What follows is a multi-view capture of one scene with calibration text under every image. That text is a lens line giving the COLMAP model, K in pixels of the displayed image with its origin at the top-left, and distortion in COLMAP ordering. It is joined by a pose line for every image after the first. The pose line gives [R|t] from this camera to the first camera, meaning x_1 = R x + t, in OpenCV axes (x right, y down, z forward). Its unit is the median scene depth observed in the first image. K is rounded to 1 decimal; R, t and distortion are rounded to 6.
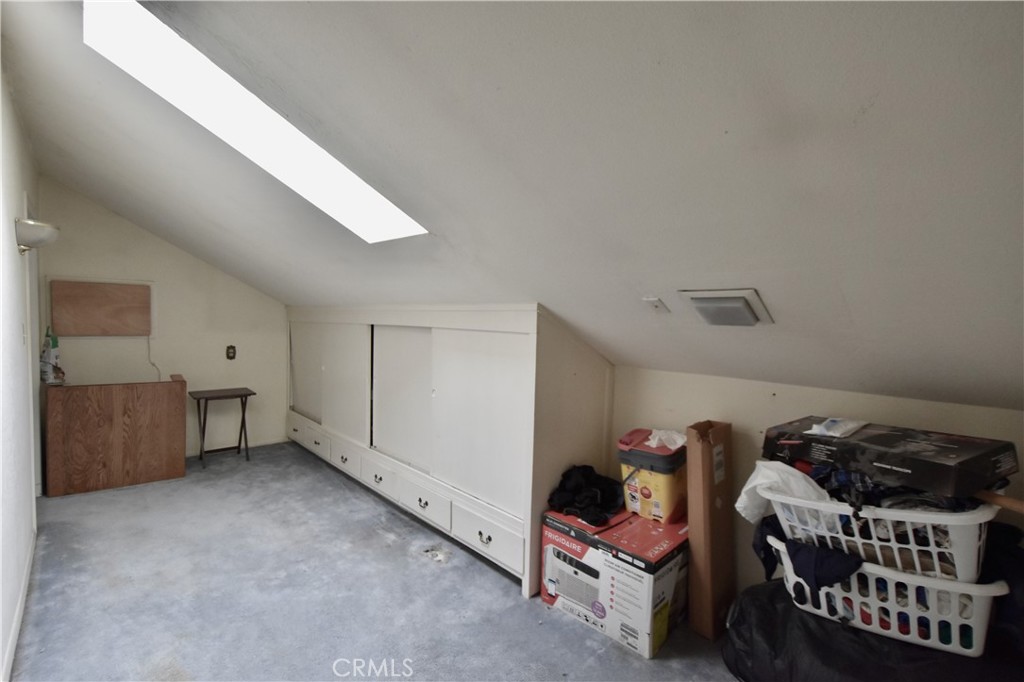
lens RADIAL K [[448.8, 0, 508.5], [0, 448.8, 342.2], [0, 0, 1]] dist [0.005327, -0.004089]
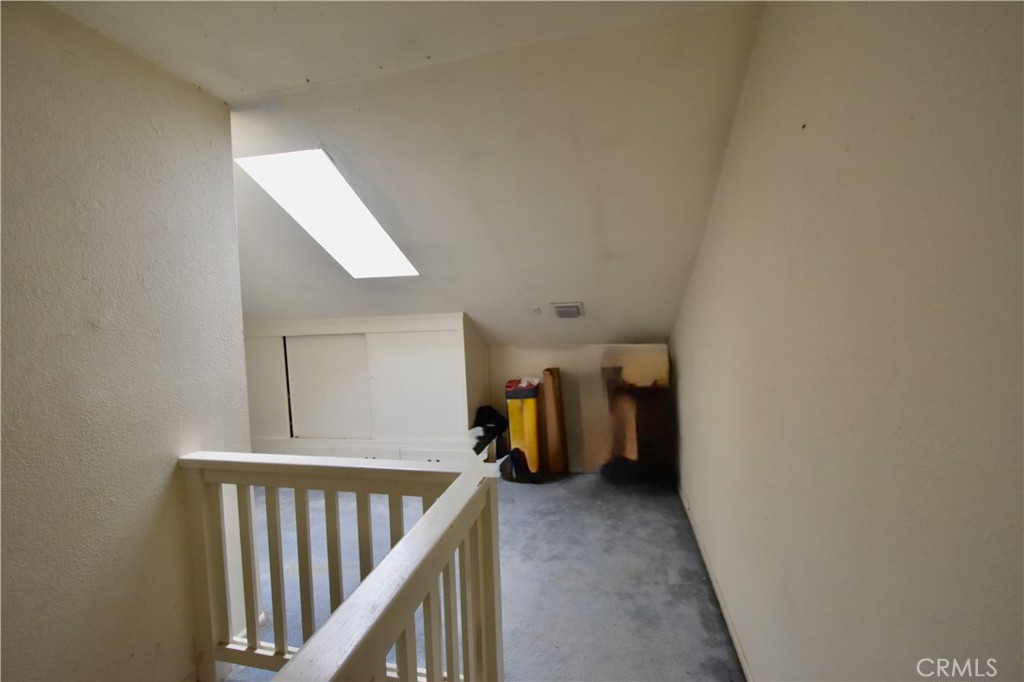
lens RADIAL K [[448.8, 0, 509.0], [0, 448.8, 336.0], [0, 0, 1]] dist [0.005327, -0.004089]
pose [[0.839495, -0.078092, 0.537727, -0.711439], [0.088779, 0.996033, 0.006050, 0.009412], [-0.536066, 0.042660, 0.843097, -0.539340]]
